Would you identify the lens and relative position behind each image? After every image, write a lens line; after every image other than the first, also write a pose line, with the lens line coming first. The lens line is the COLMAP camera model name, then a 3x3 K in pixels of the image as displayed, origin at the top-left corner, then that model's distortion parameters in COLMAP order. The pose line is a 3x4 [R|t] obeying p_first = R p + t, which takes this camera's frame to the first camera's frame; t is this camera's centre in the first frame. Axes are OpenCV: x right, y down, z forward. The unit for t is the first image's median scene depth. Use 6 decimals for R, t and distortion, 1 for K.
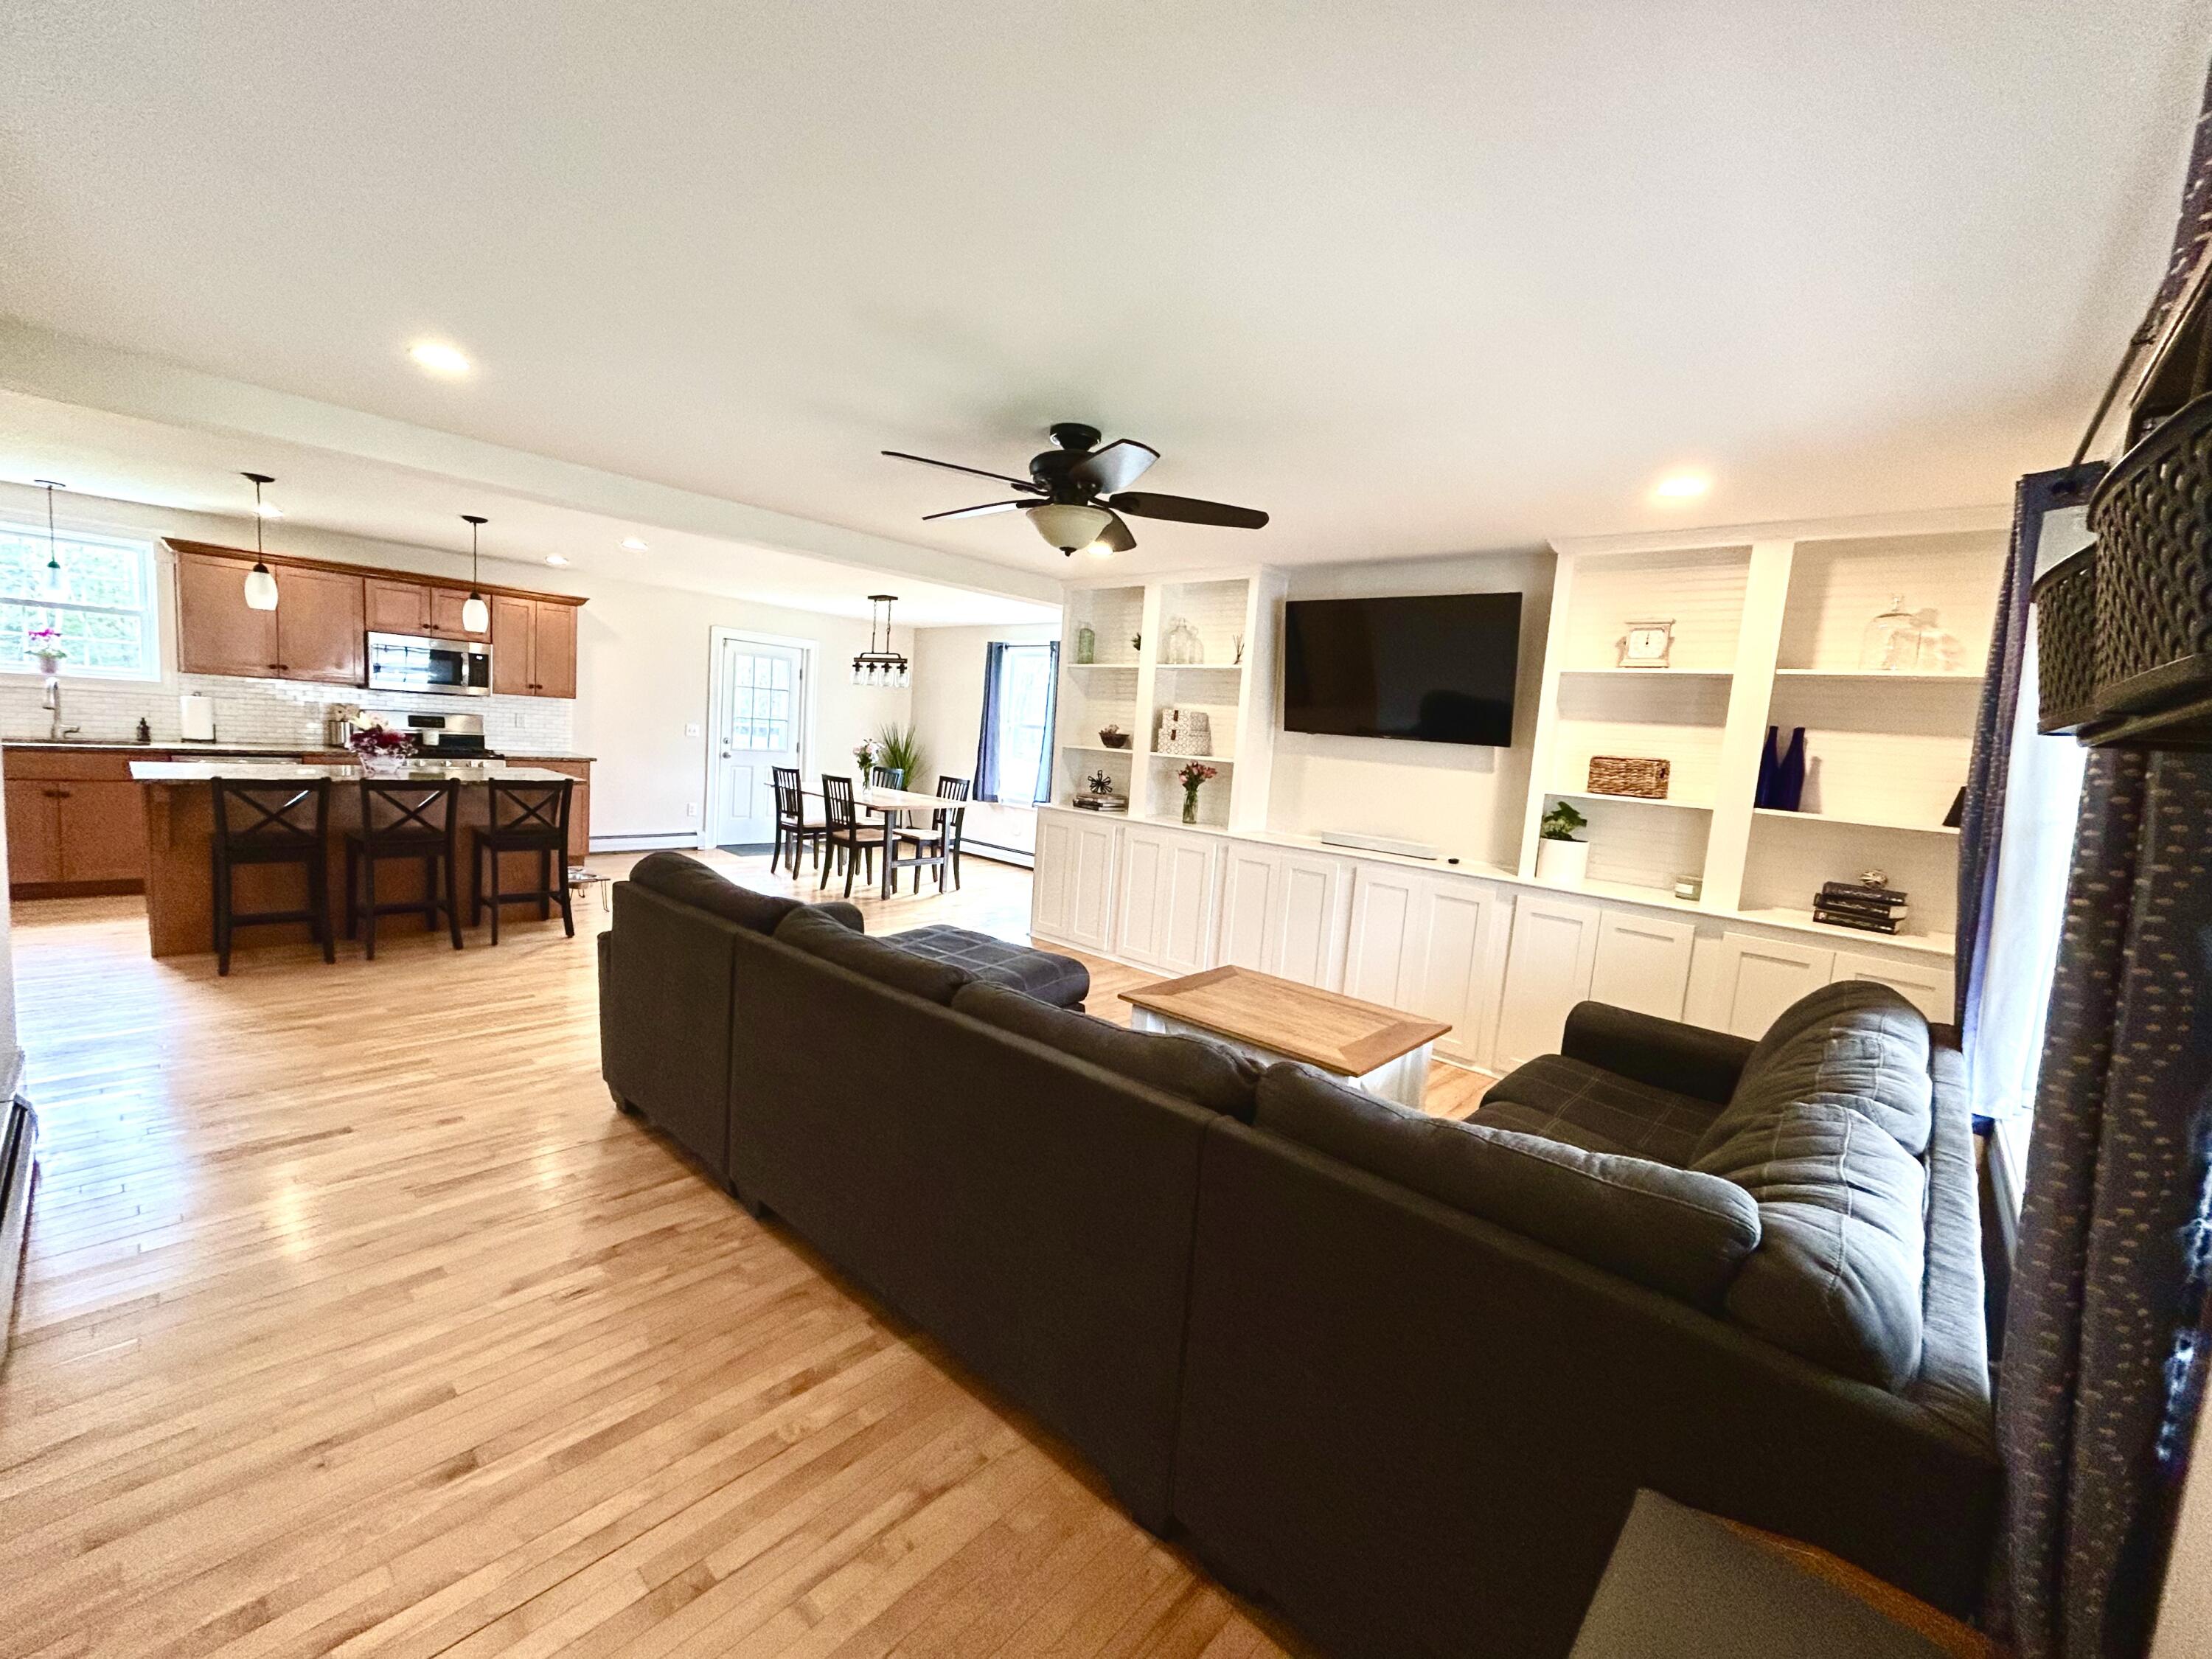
lens RADIAL K [[891.8, 0, 1100.1], [0, 891.8, 811.4], [0, 0, 1]] dist [0.002140, 0.000234]
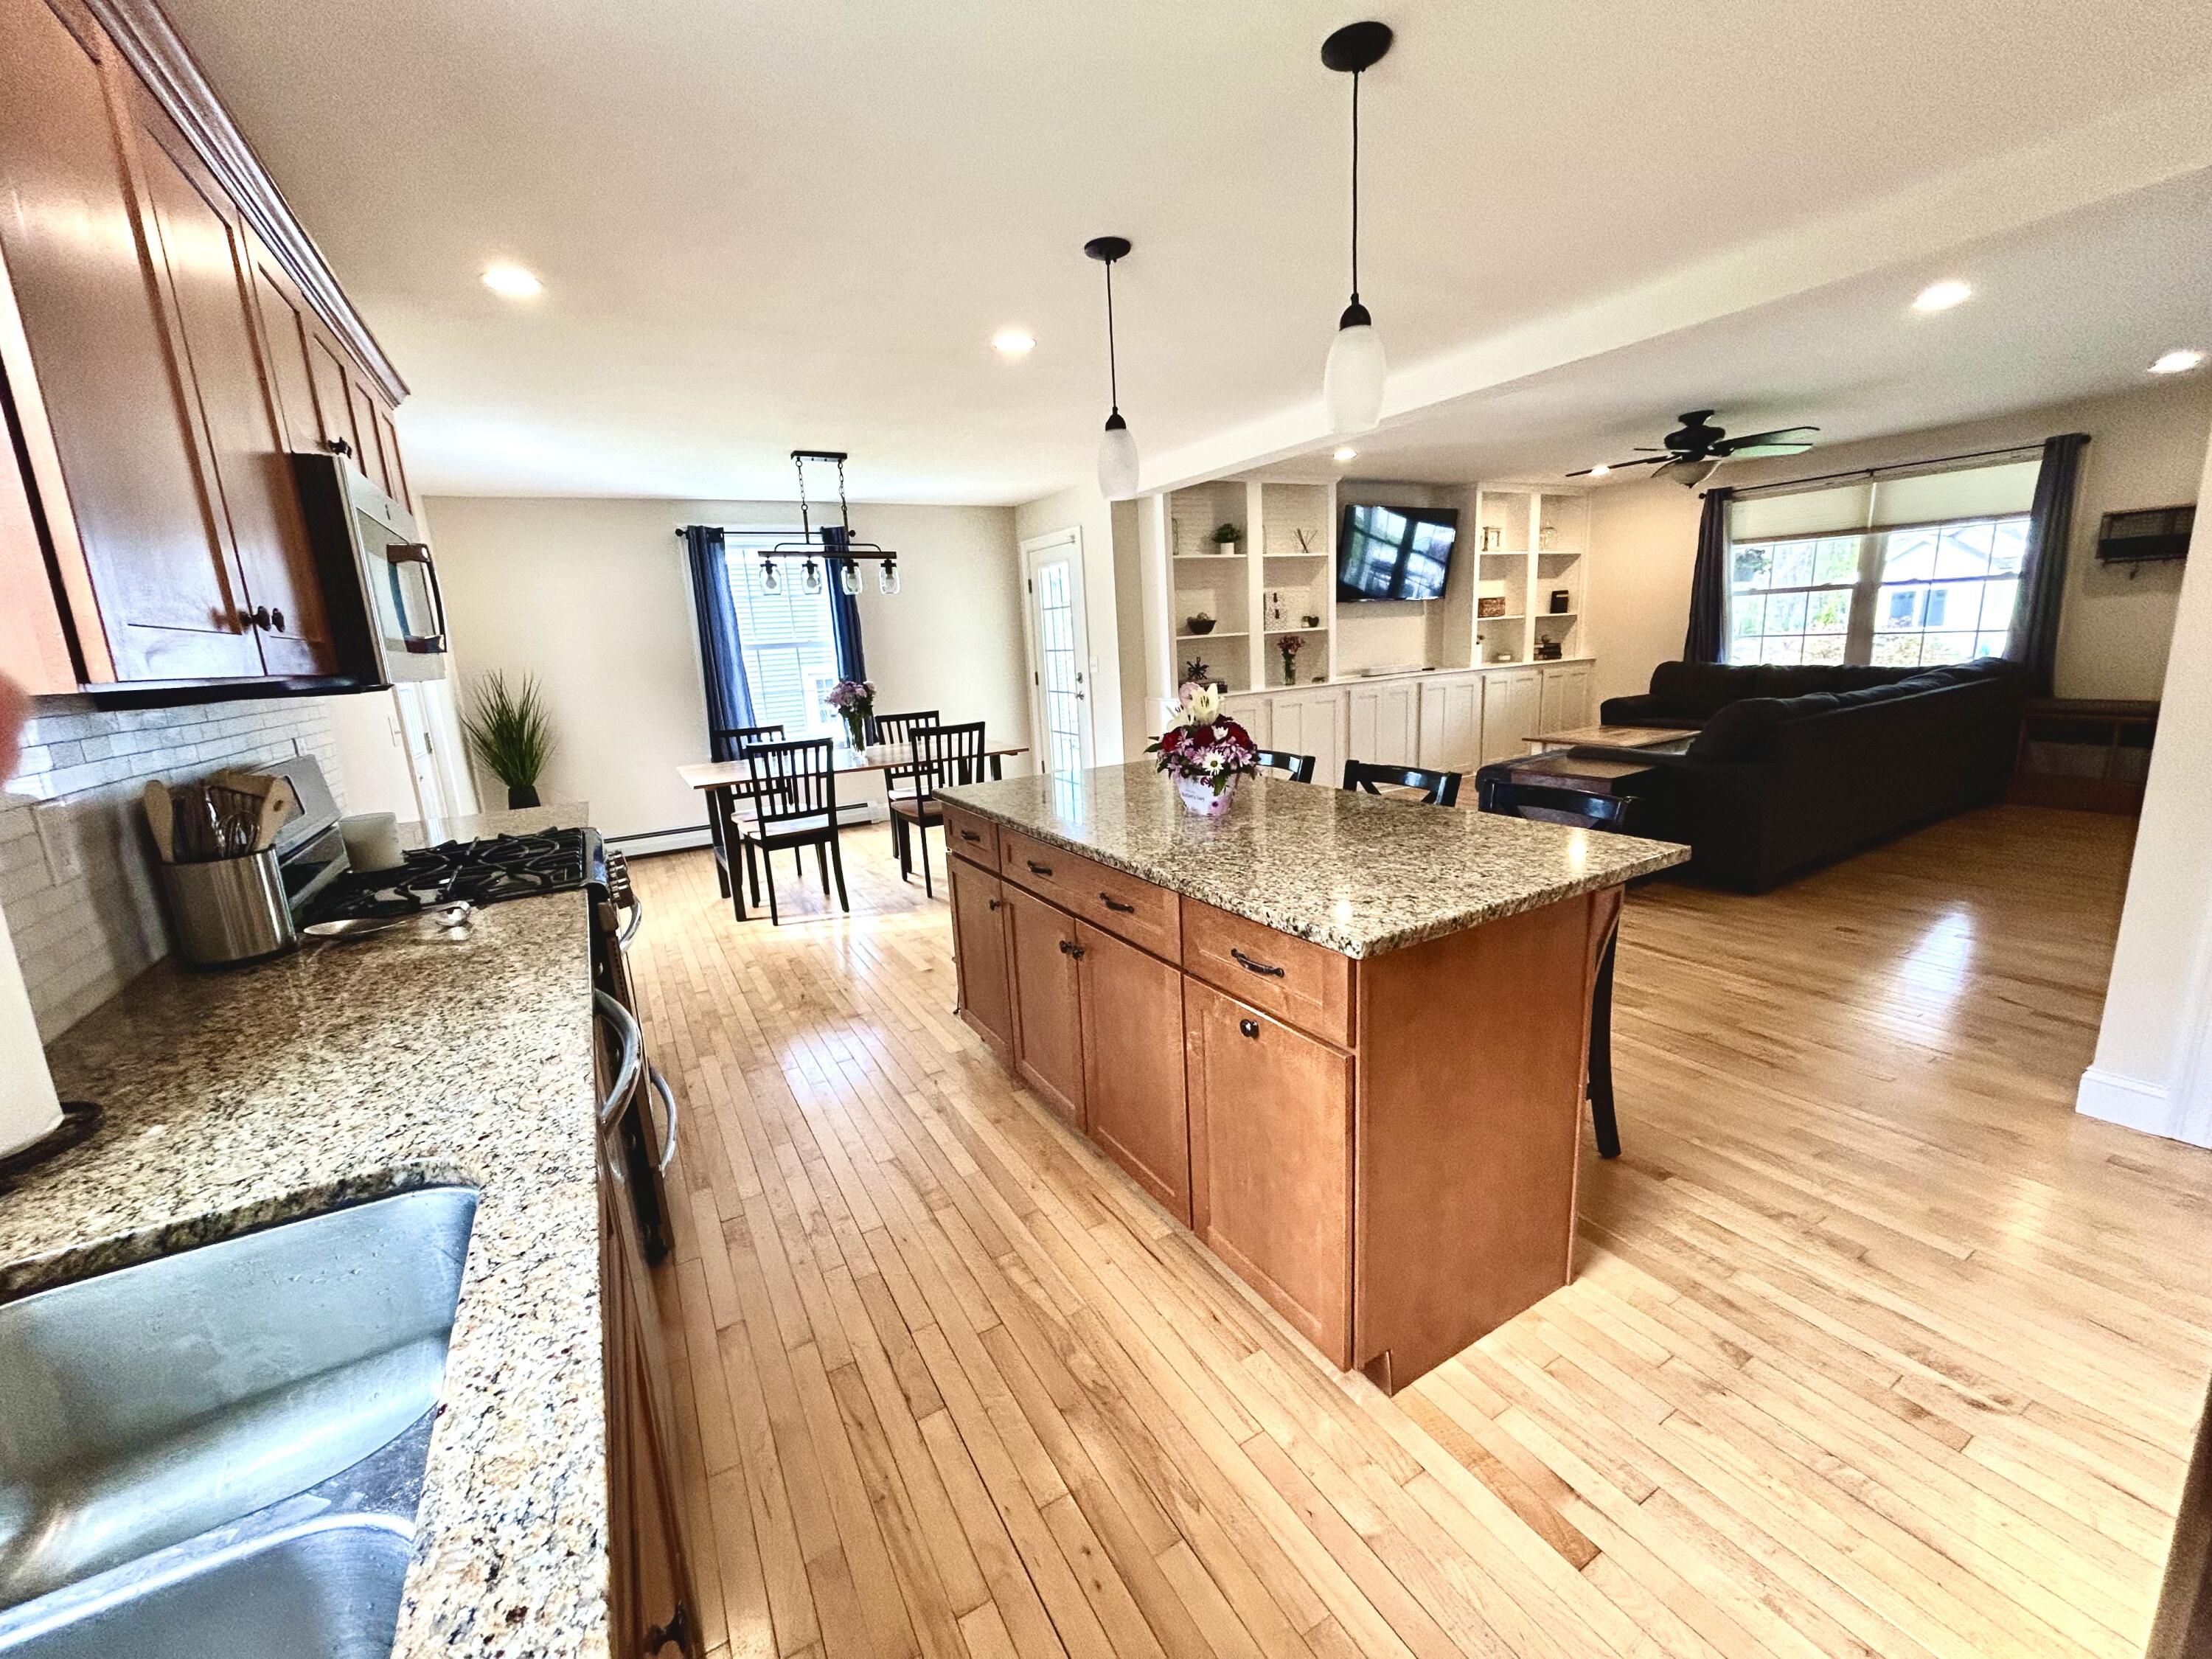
lens RADIAL K [[891.8, 0, 1100.1], [0, 891.8, 823.0], [0, 0, 1]] dist [0.002140, 0.000234]
pose [[0.305210, -0.286254, 0.908243, -1.086252], [0.163218, 0.955363, 0.246256, -0.141451], [-0.938193, 0.073082, 0.338308, 0.778577]]
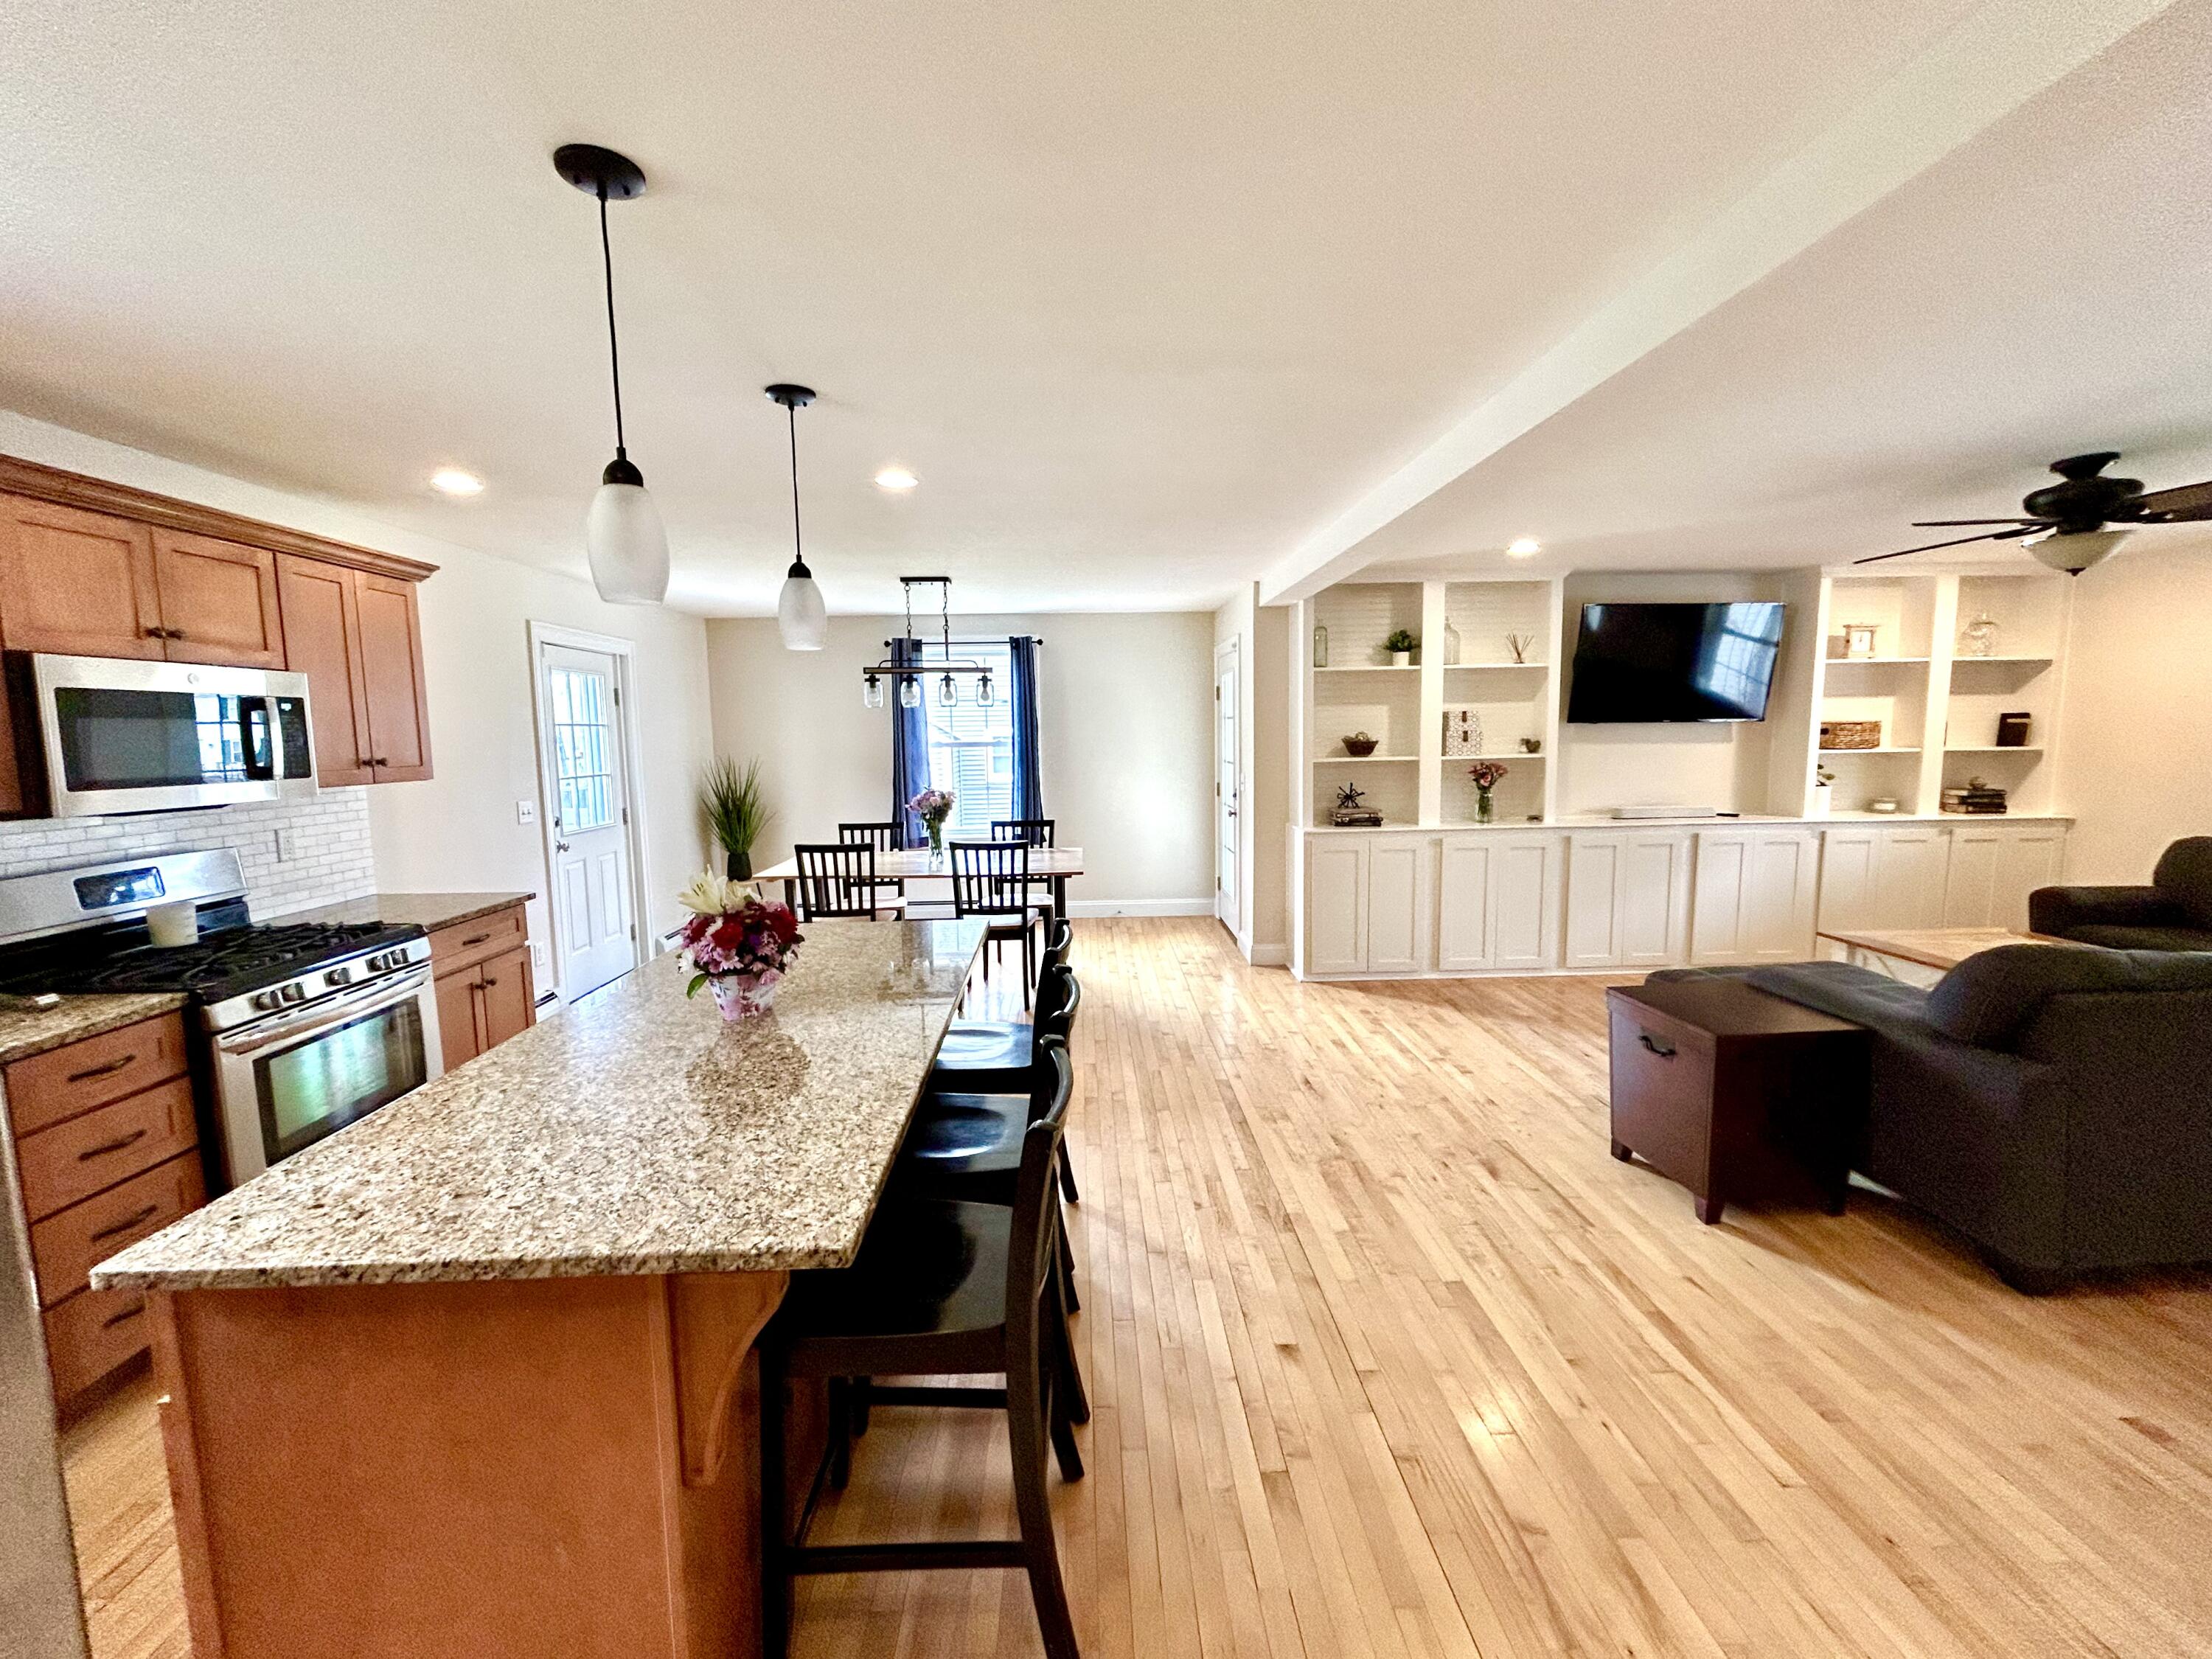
lens RADIAL K [[891.8, 0, 1096.0], [0, 891.8, 819.0], [0, 0, 1]] dist [0.002140, 0.000234]
pose [[0.718565, -0.154779, 0.678018, -0.830814], [0.132313, 0.987539, 0.085211, -0.124374], [-0.682758, 0.028481, 0.730090, 0.521595]]
